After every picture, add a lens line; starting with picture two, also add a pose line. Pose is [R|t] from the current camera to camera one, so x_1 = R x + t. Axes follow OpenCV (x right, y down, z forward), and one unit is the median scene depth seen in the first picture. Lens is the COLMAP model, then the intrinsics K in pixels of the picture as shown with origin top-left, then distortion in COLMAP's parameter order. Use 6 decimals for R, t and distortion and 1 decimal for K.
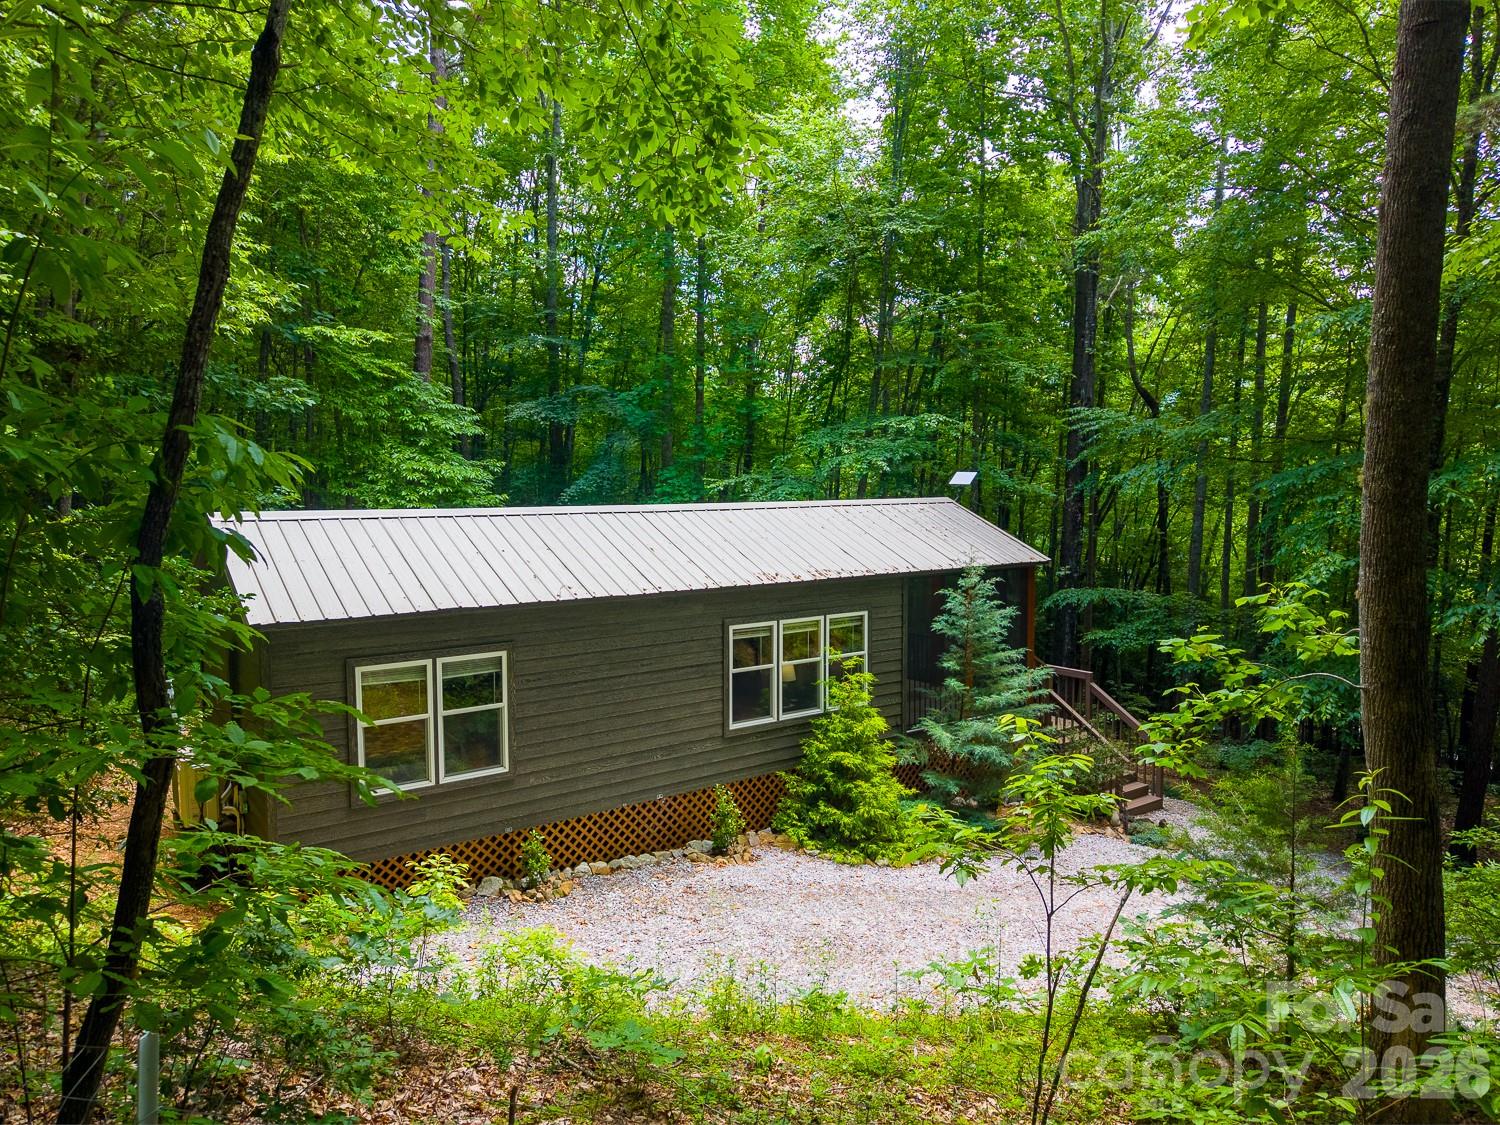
lens RADIAL K [[1014.2, 0, 750.1], [0, 1014.2, 555.8], [0, 0, 1]] dist [0.046084, -0.069654]
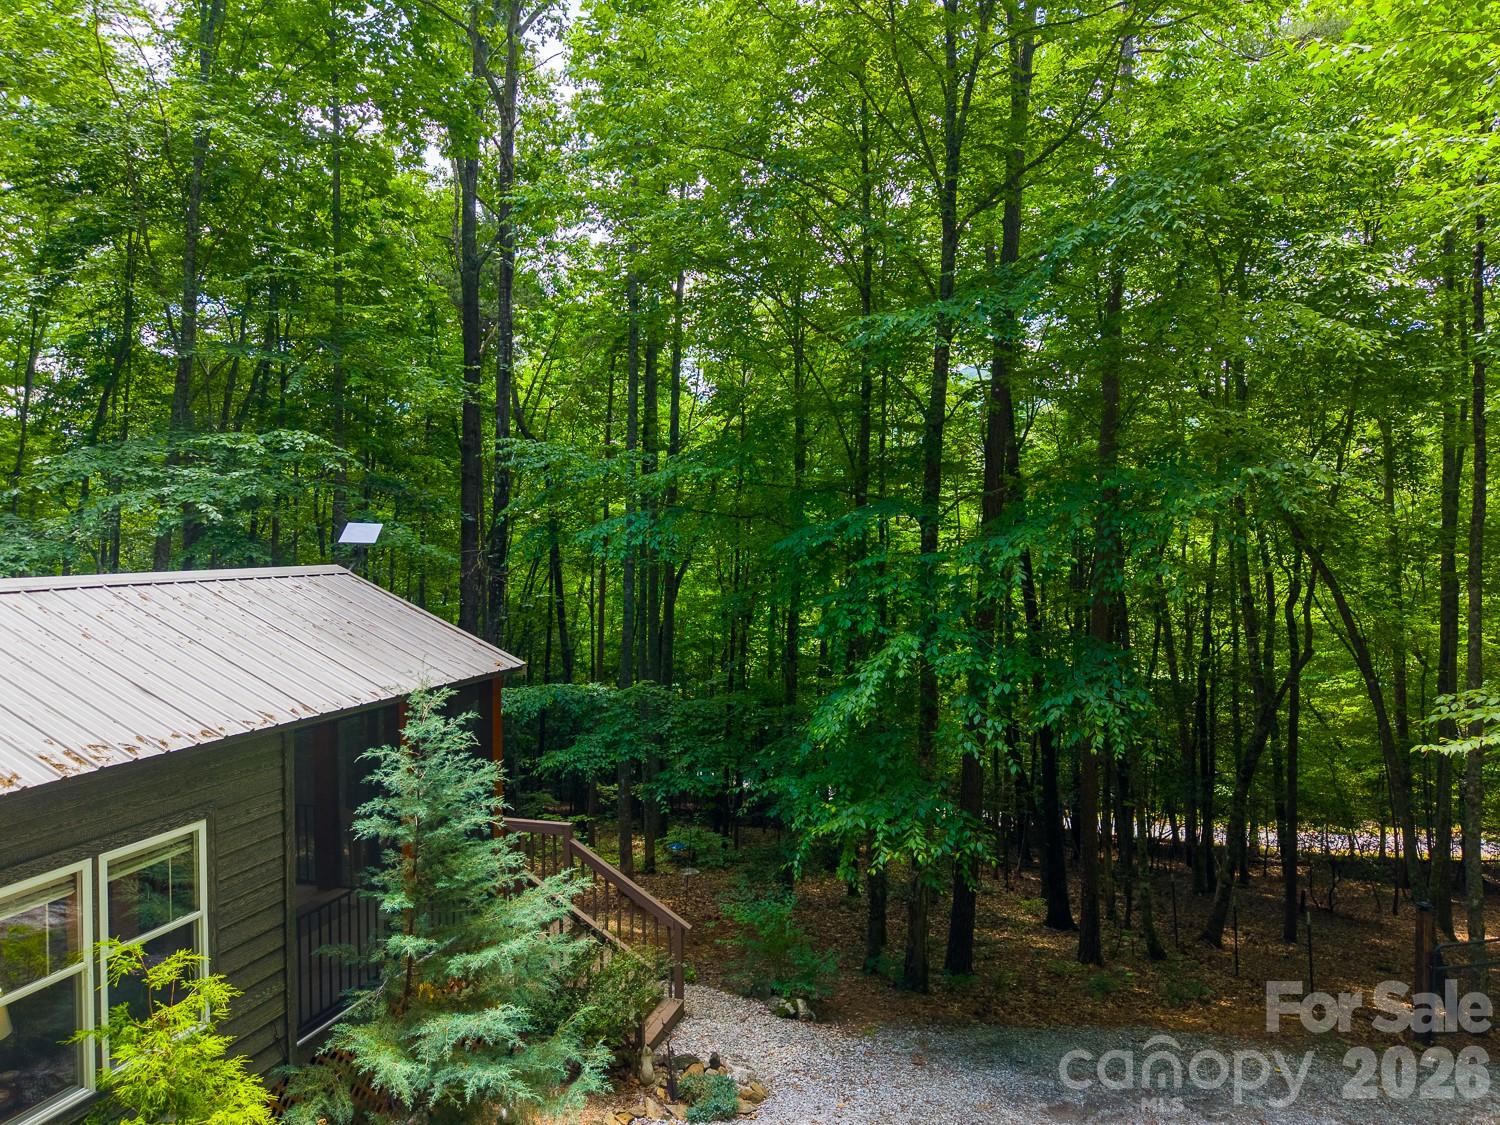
lens RADIAL K [[1004.1, 0, 750.0], [0, 1004.1, 562.5], [0, 0, 1]] dist [0.046378, -0.050006]
pose [[0.796641, -0.012958, 0.604314, 0.035904], [0.045092, 0.998258, -0.038037, -0.031371], [-0.602768, 0.057551, 0.795838, 0.470195]]
